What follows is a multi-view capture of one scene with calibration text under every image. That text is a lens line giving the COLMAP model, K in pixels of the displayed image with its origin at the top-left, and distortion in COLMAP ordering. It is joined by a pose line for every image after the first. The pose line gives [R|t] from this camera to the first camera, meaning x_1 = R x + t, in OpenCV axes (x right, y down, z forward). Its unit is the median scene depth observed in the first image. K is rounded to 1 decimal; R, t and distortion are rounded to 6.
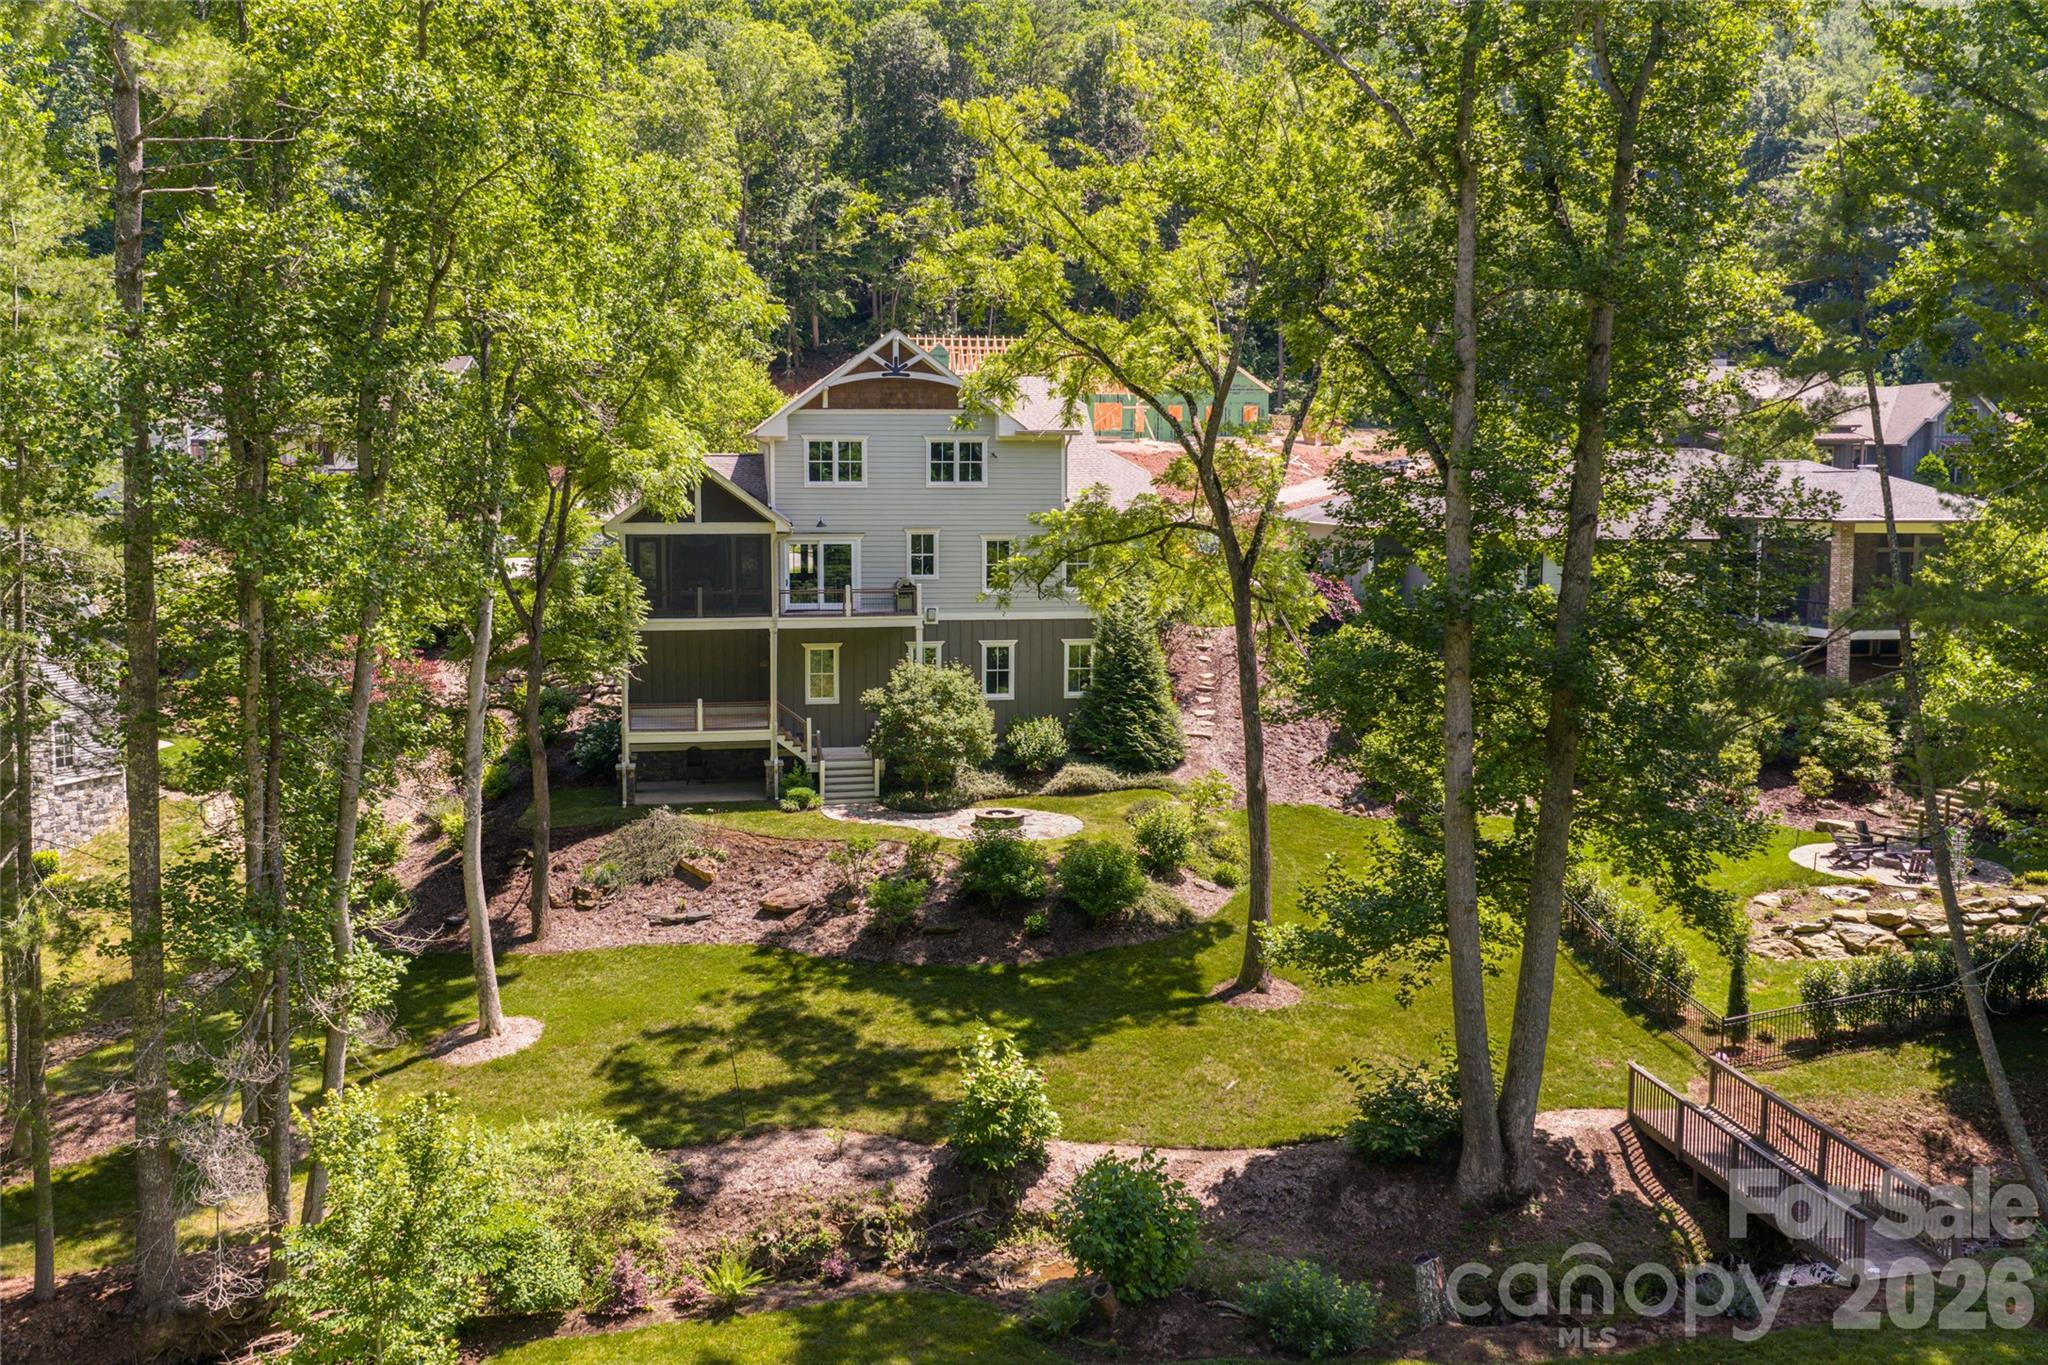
lens RADIAL K [[1709.9, 0, 1027.1], [0, 1709.9, 636.7], [0, 0, 1]] dist [0.009852, 0.001528]
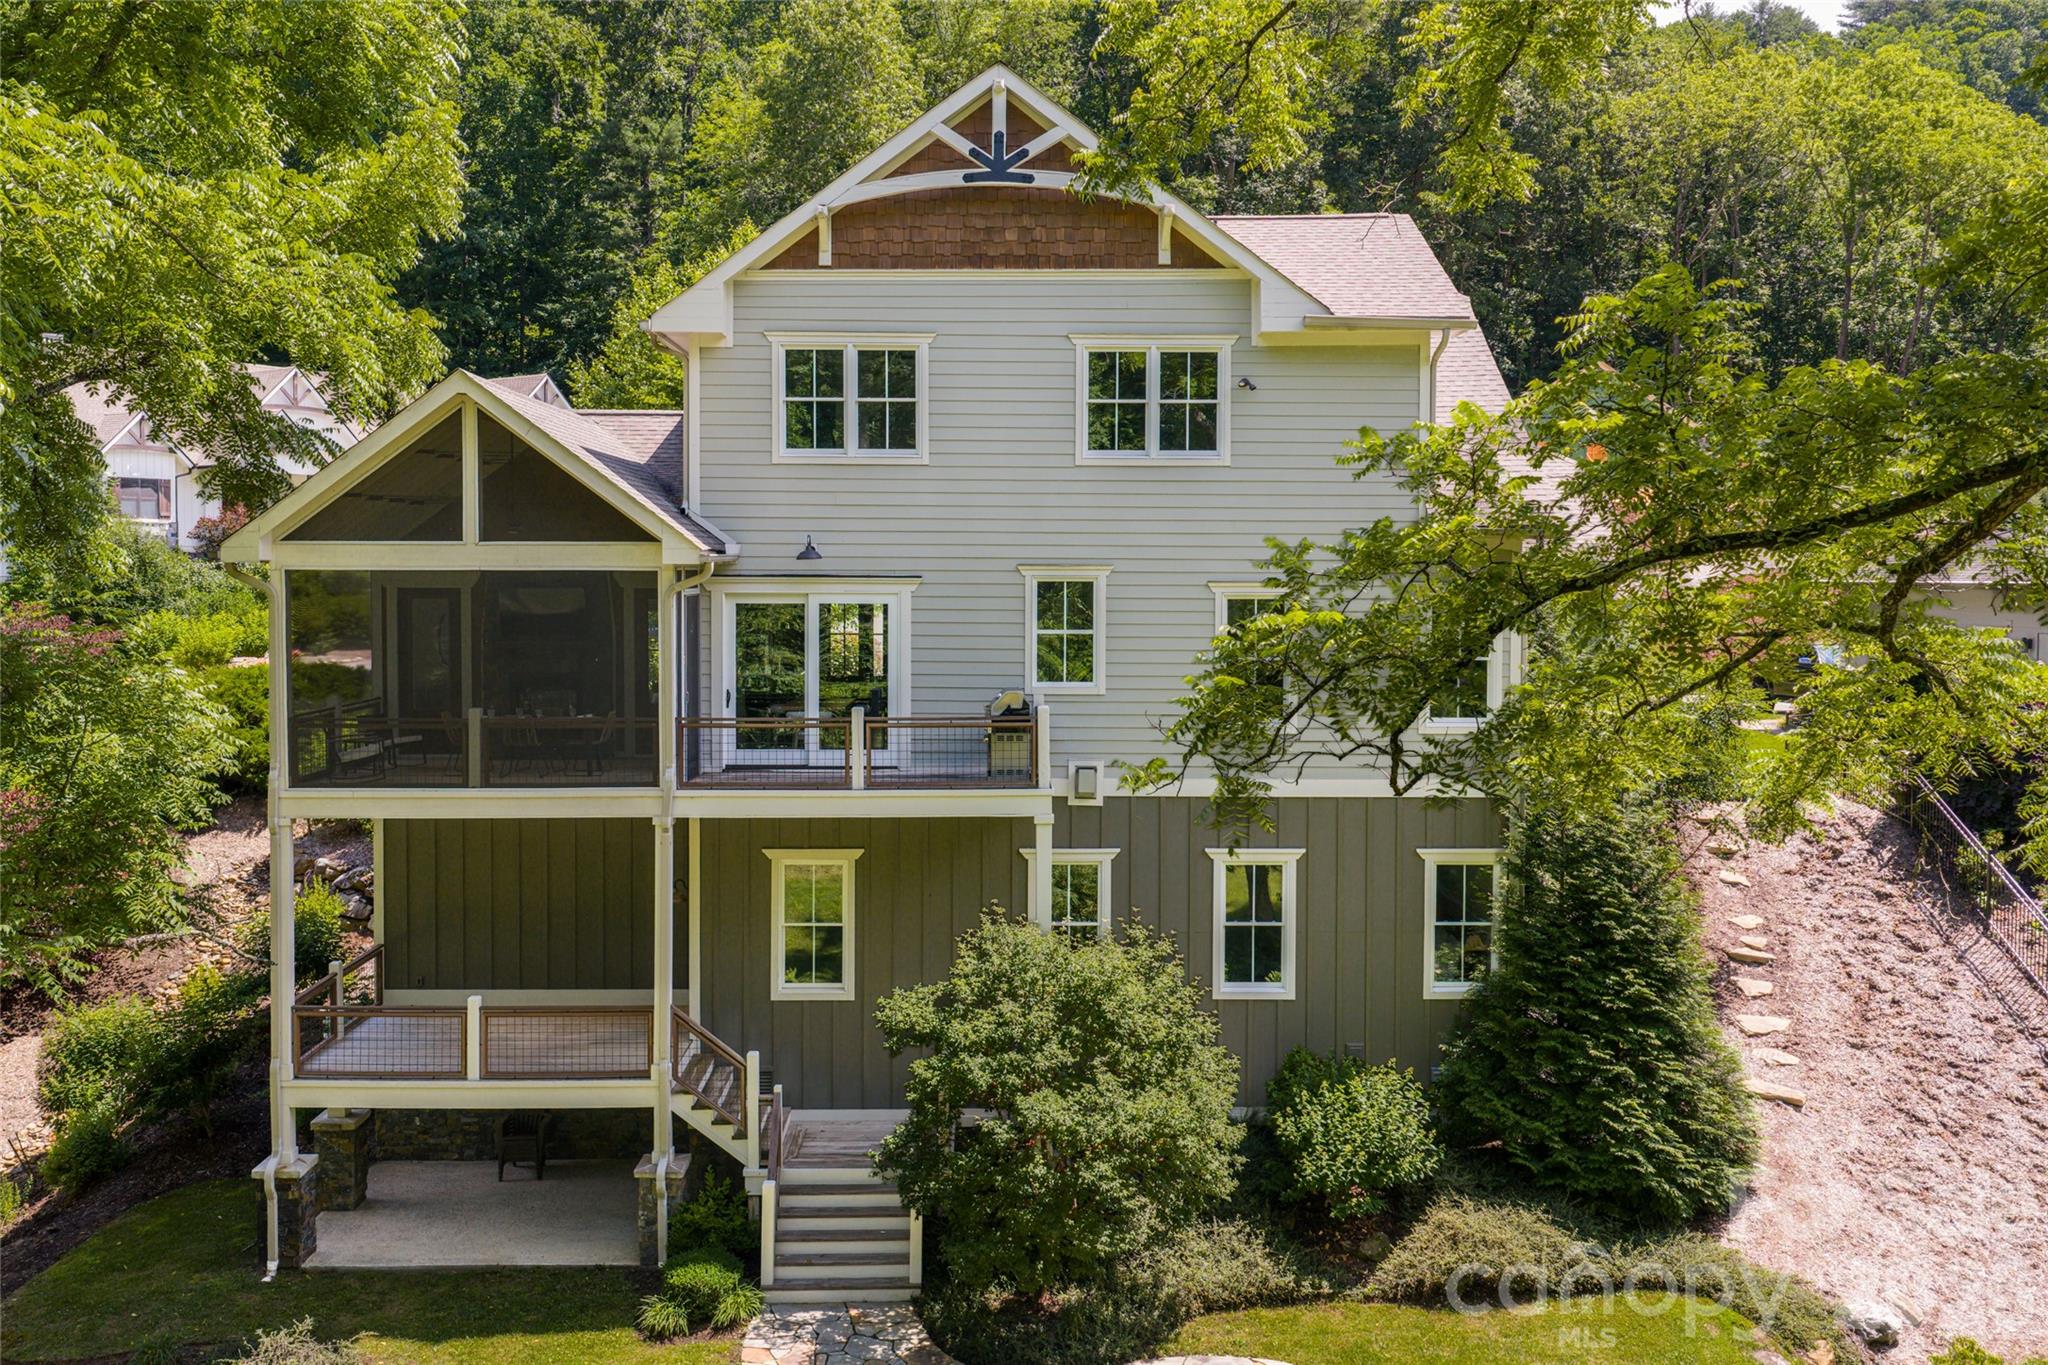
lens RADIAL K [[1709.9, 0, 1027.1], [0, 1709.9, 636.7], [0, 0, 1]] dist [0.009852, 0.001528]
pose [[0.986168, 0.006272, -0.165630, -0.003748], [-0.016695, 0.997960, -0.061616, -0.022406], [0.164905, 0.063529, 0.984261, 0.615065]]
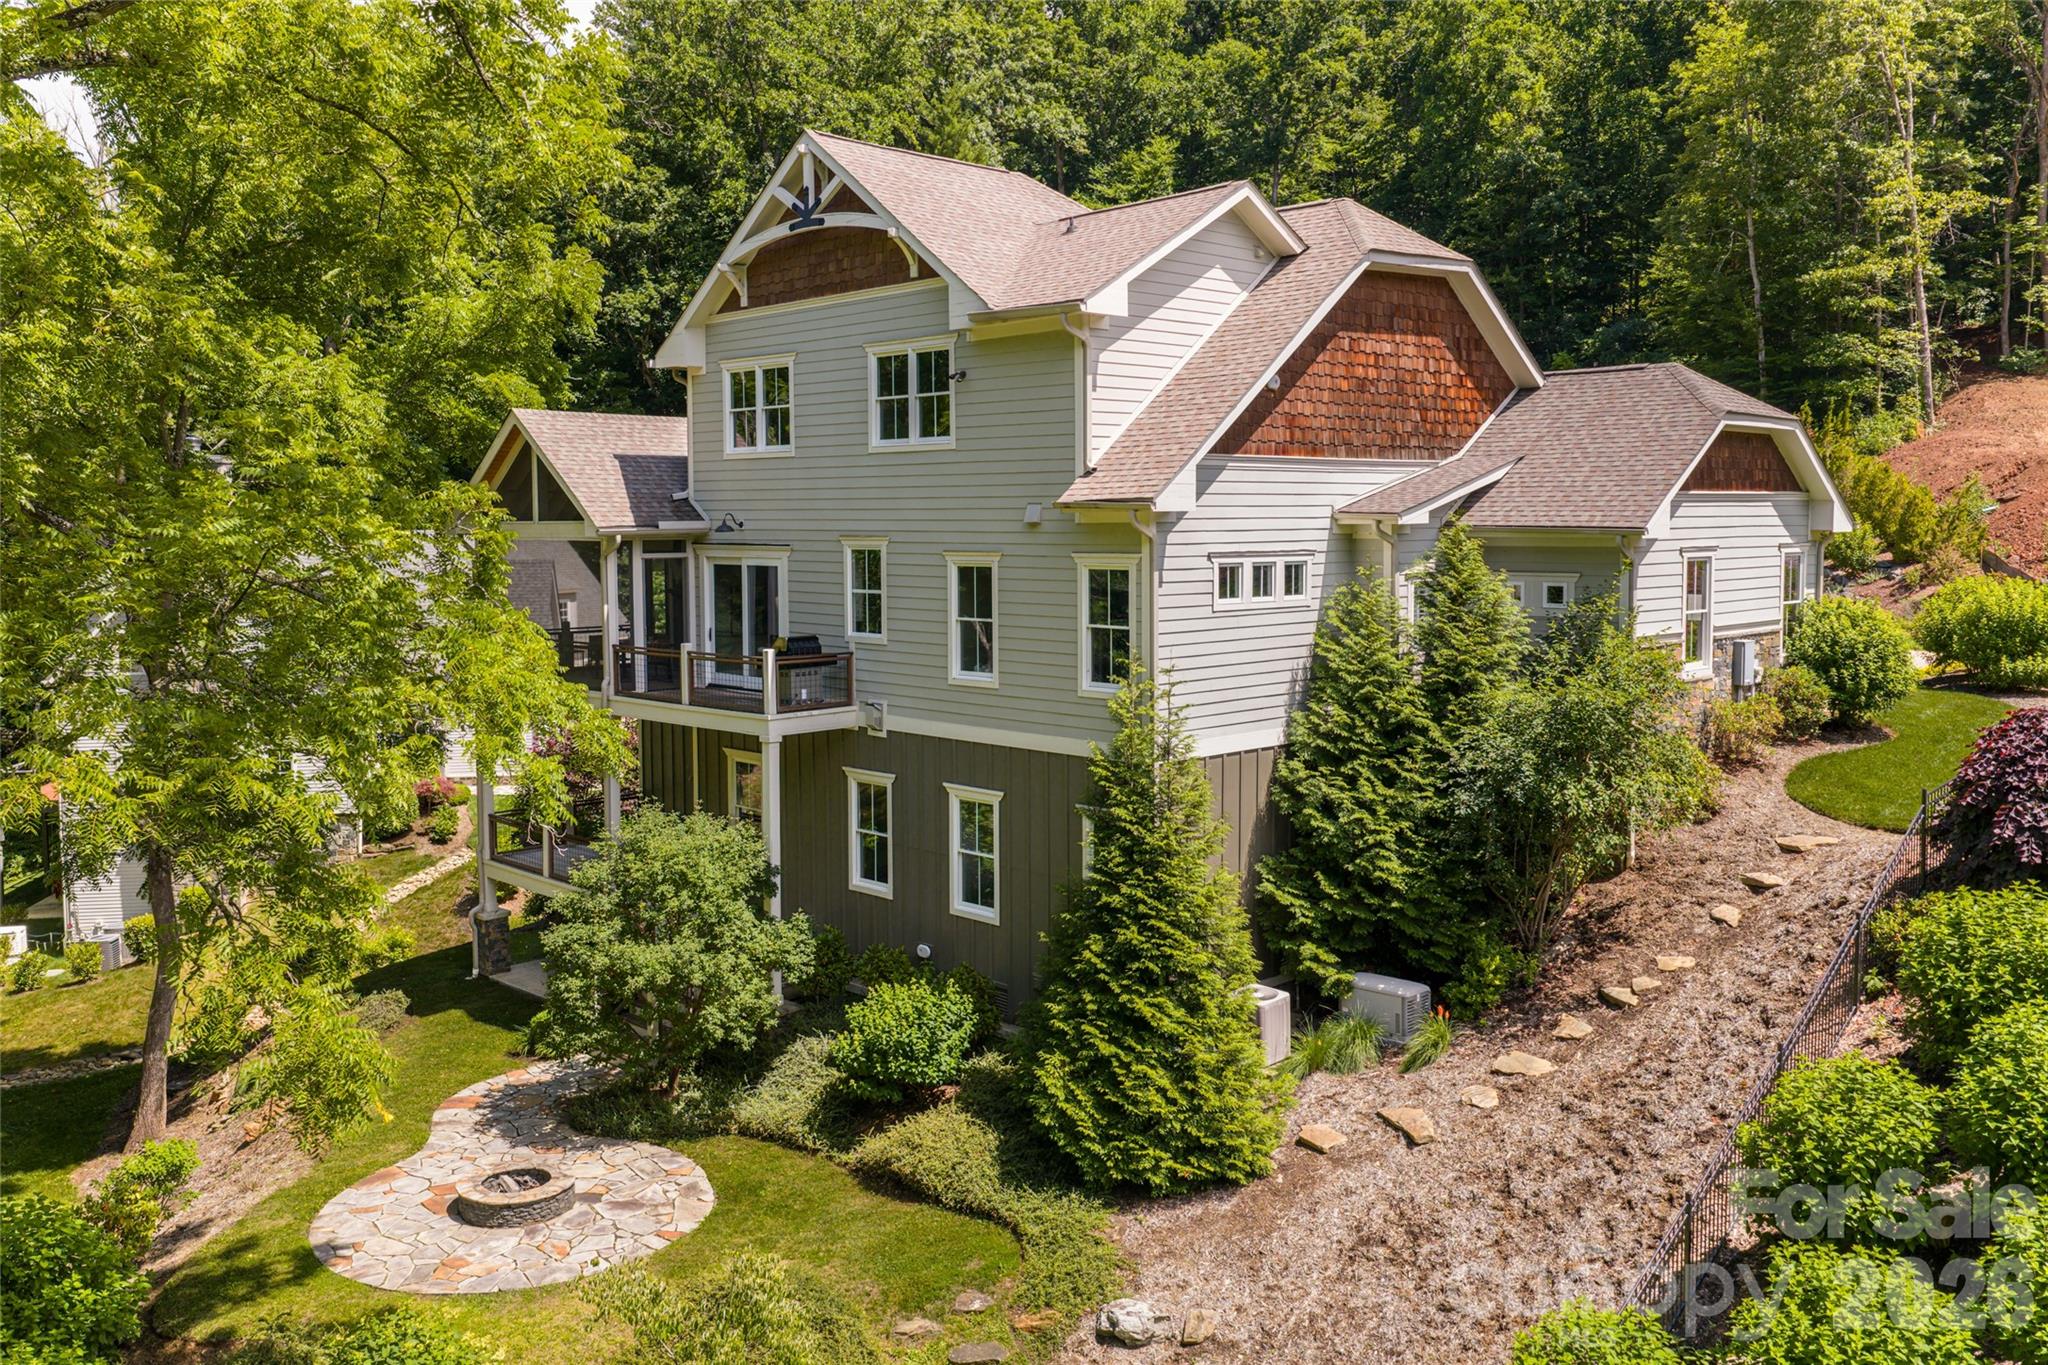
lens RADIAL K [[1709.9, 0, 1027.1], [0, 1709.9, 636.7], [0, 0, 1]] dist [0.009852, 0.001528]
pose [[0.557861, 0.053118, -0.828233, 0.371951], [-0.073262, 0.997206, 0.014610, -0.046403], [0.826695, 0.052528, 0.560194, 0.780206]]
